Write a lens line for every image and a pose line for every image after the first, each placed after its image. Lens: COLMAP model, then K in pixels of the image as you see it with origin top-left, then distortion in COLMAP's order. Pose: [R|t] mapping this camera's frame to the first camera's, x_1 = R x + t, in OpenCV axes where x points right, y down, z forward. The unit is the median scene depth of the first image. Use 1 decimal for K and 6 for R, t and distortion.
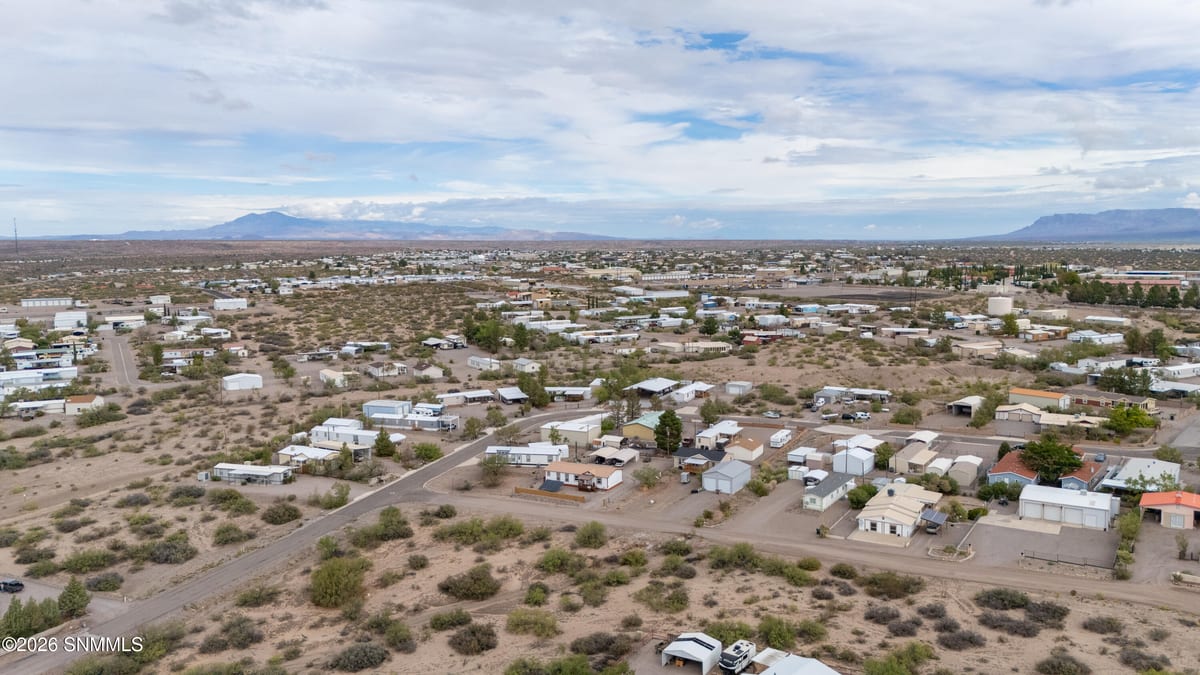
lens RADIAL K [[911.8, 0, 595.9], [0, 911.8, 339.1], [0, 0, 1]] dist [0.128580, -0.108421]
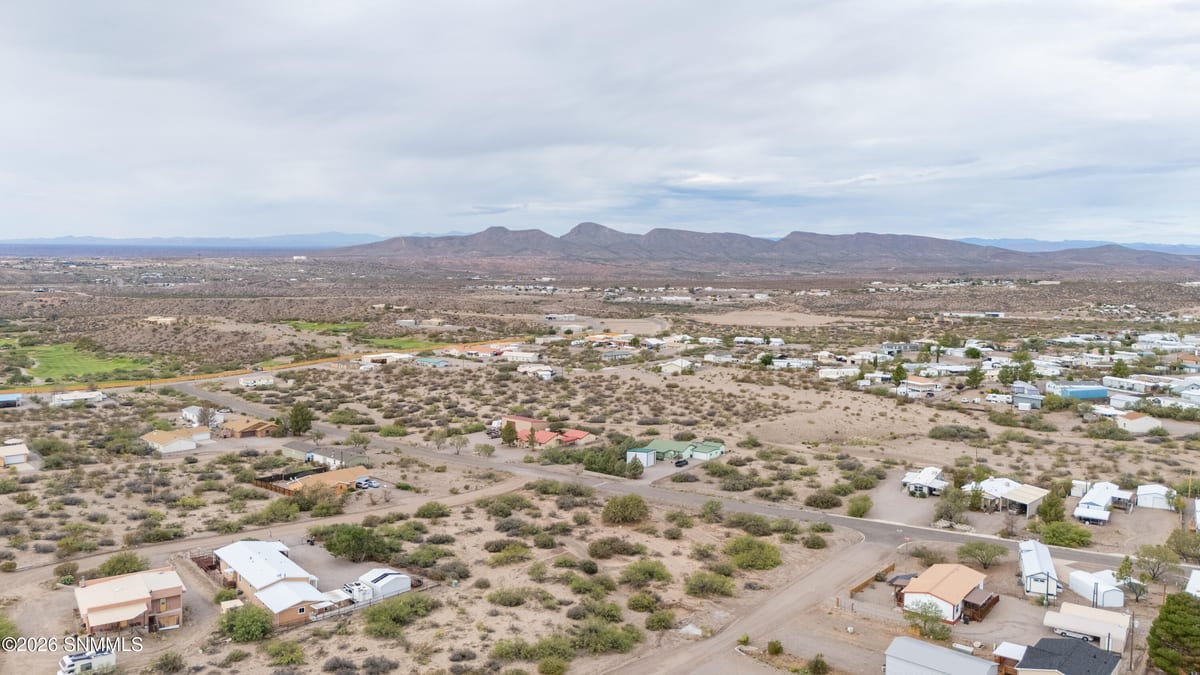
lens RADIAL K [[896.5, 0, 596.9], [0, 896.5, 361.4], [0, 0, 1]] dist [0.108321, -0.098060]
pose [[-0.180024, 0.126030, -0.975555, 0.892075], [-0.118783, 0.981716, 0.148746, -0.123949], [0.976464, 0.142657, -0.161762, 1.062190]]
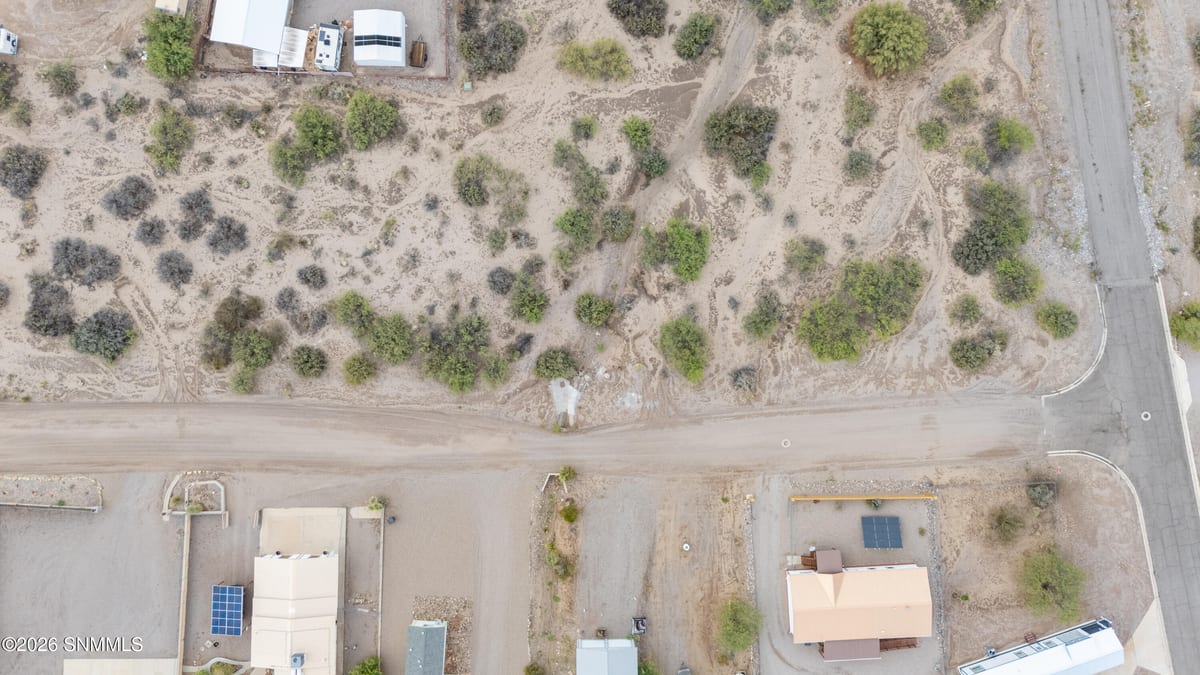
lens RADIAL K [[883.8, 0, 598.4], [0, 883.8, 338.7], [0, 0, 1]] dist [0.126135, -0.118764]
pose [[-0.861952, 0.506964, -0.005204, 0.053479], [-0.065214, -0.100688, 0.992778, -0.449050], [0.502779, 0.856066, 0.119849, 0.934805]]
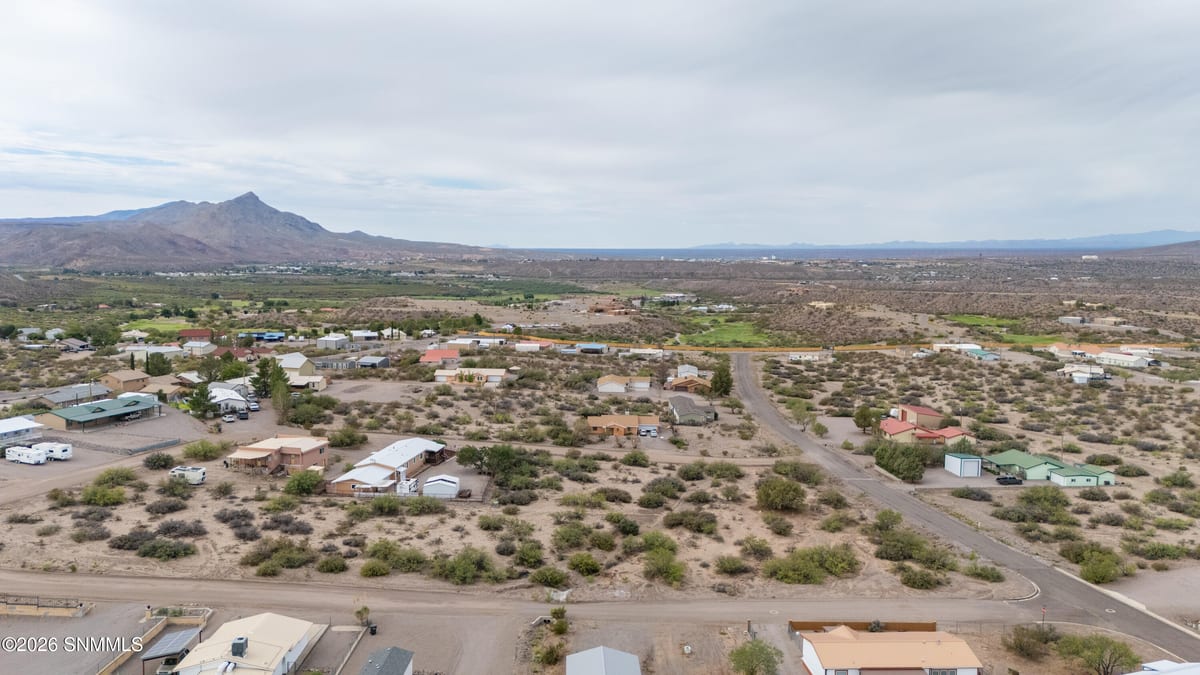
lens RADIAL K [[883.8, 0, 598.4], [0, 883.8, 338.7], [0, 0, 1]] dist [0.126135, -0.118764]
pose [[-0.850273, 0.055931, -0.523363, 0.443212], [-0.059789, 0.977638, 0.201614, -0.125199], [0.522936, 0.202718, -0.827915, 1.632471]]
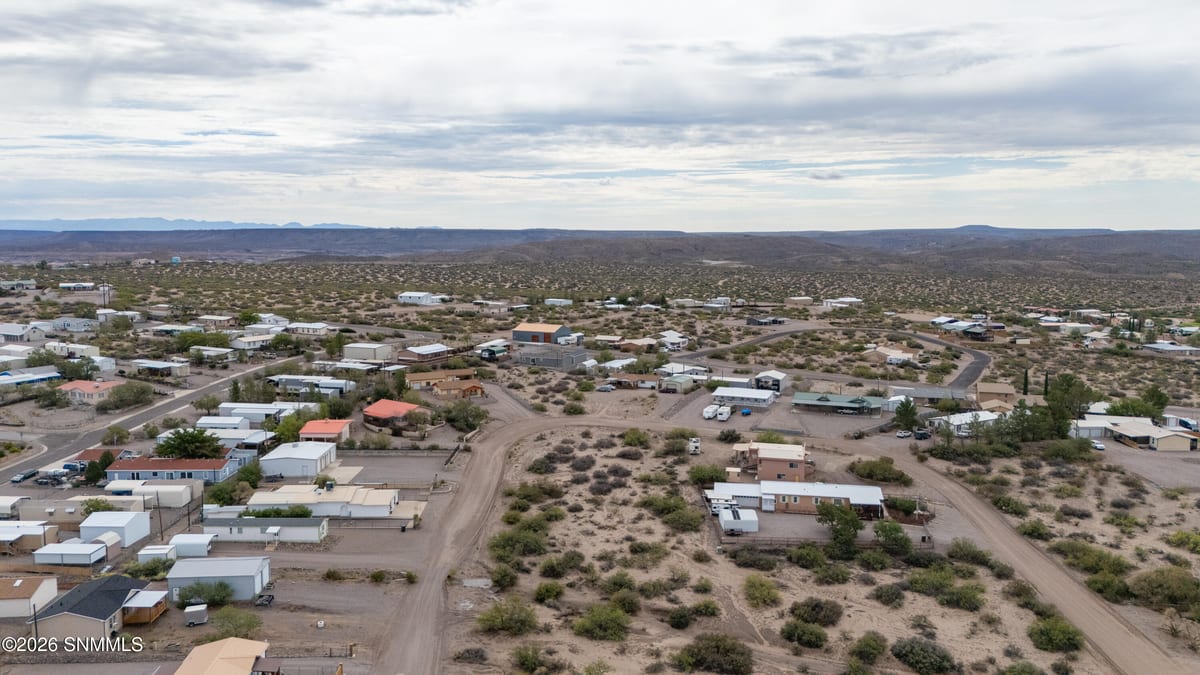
lens RADIAL K [[883.8, 0, 598.4], [0, 883.8, 338.7], [0, 0, 1]] dist [0.126135, -0.118764]
pose [[-0.528047, -0.084596, 0.844991, -0.646885], [0.096153, 0.982671, 0.158467, -0.110629], [-0.843754, 0.164926, -0.510763, 1.334093]]
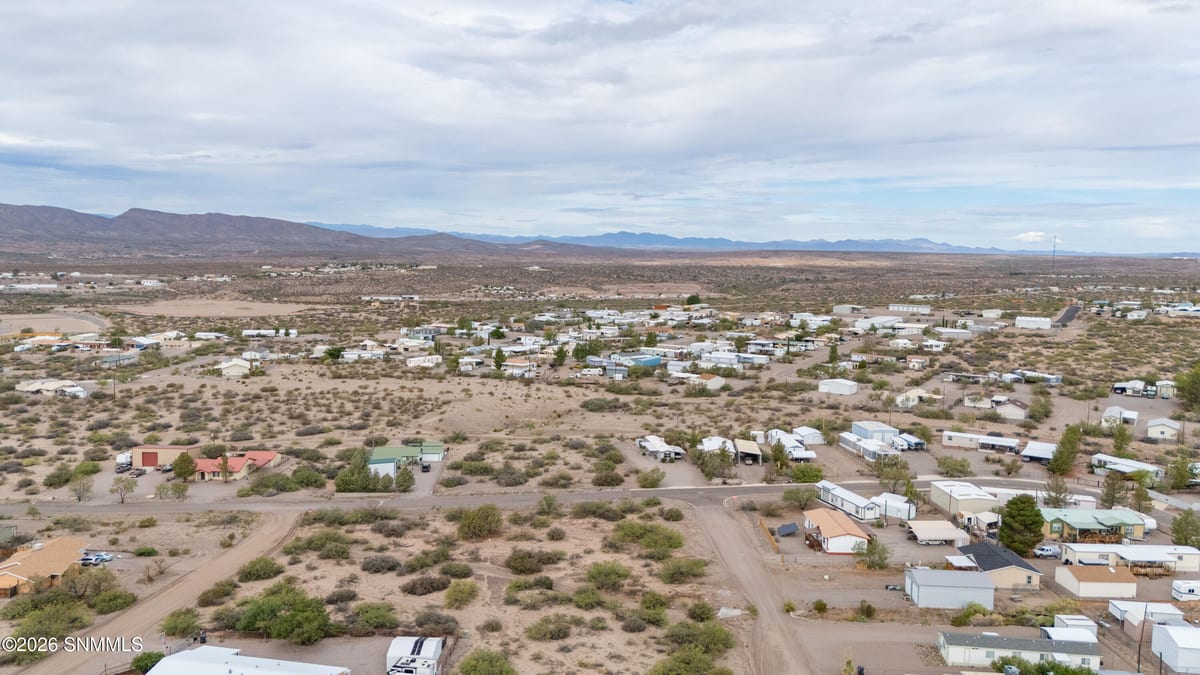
lens RADIAL K [[911.8, 0, 595.9], [0, 911.8, 339.1], [0, 0, 1]] dist [0.128580, -0.108421]
pose [[0.483060, 0.108688, -0.868815, 0.774629], [-0.124479, 0.990712, 0.054727, -0.060177], [0.866694, 0.081713, 0.492102, 0.477767]]
